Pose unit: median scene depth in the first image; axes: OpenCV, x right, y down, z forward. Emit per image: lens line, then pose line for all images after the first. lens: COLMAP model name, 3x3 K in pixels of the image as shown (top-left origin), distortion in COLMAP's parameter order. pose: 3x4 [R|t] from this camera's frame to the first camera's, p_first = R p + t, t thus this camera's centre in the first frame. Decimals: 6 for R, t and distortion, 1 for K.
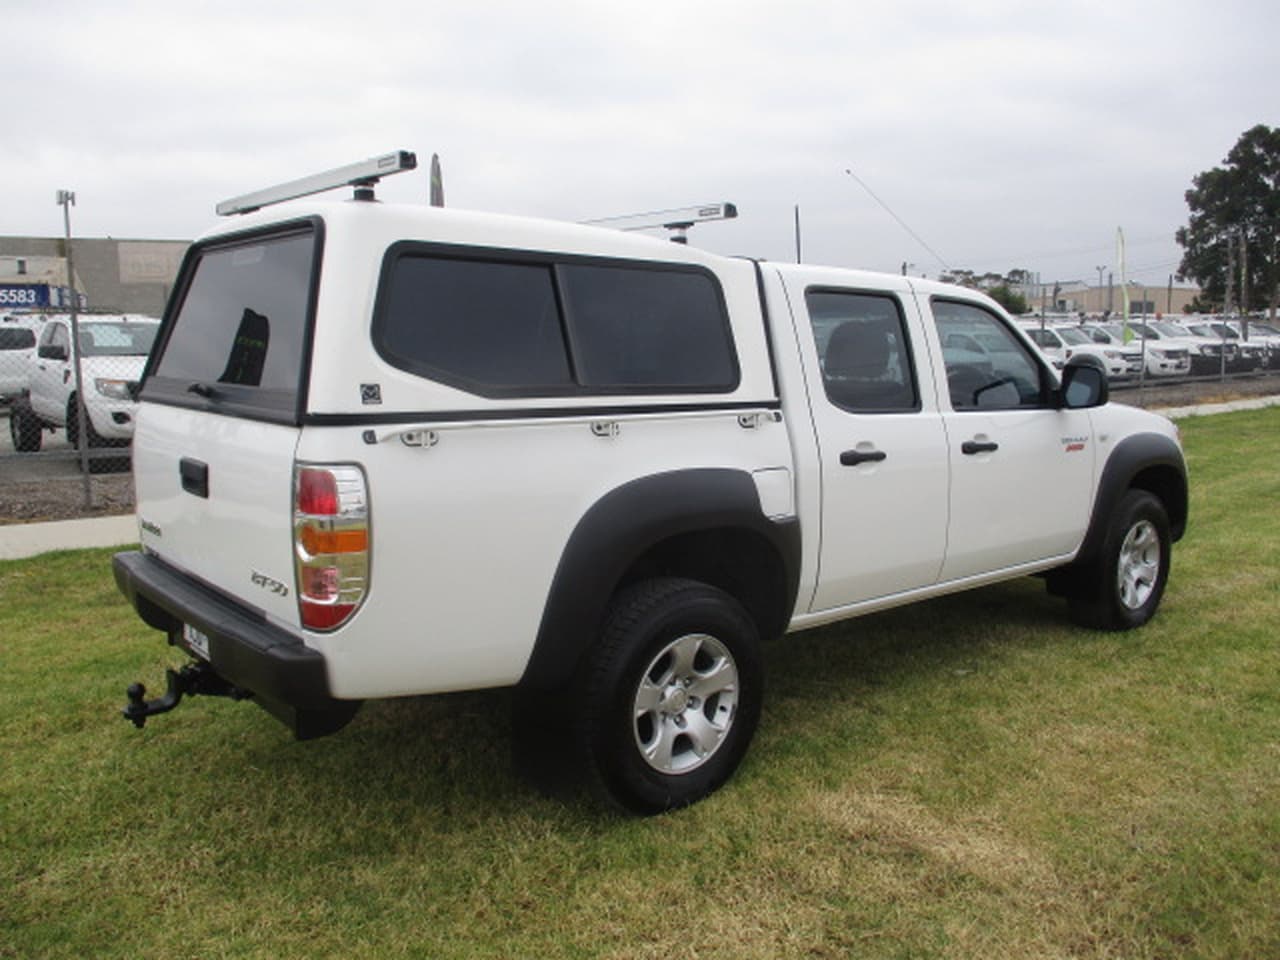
lens RADIAL K [[1043.6, 0, 635.5], [0, 1043.6, 476.4], [0, 0, 1]] dist [0.012795, -0.014301]
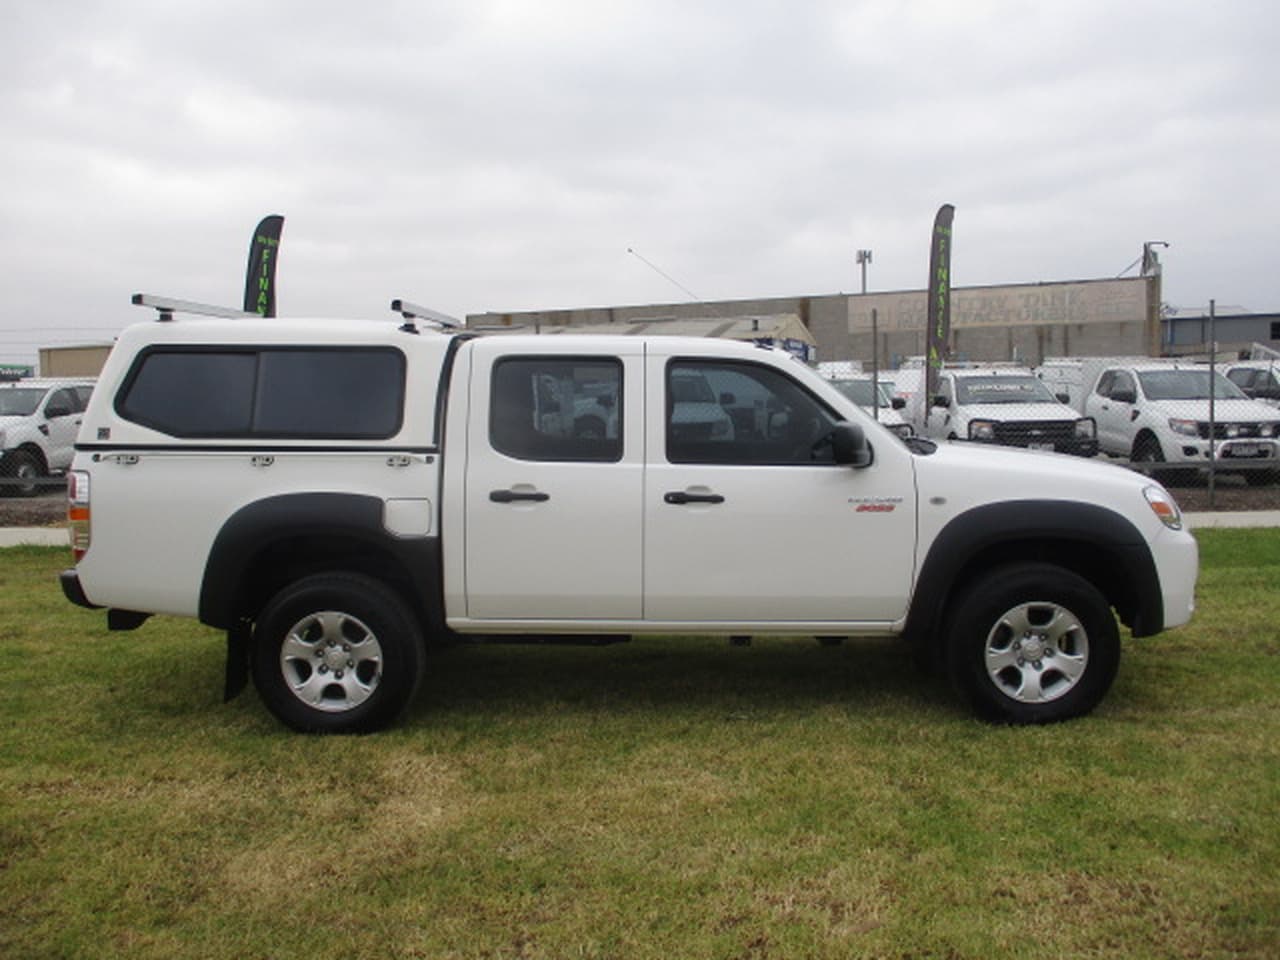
lens RADIAL K [[1060.7, 0, 607.9], [0, 1060.7, 473.6], [0, 0, 1]] dist [-0.000756, -0.004756]
pose [[0.740387, 0.046807, -0.670549, 1.193774], [-0.076395, 0.996968, -0.014759, -0.037119], [0.667825, 0.062153, 0.741719, 0.173967]]
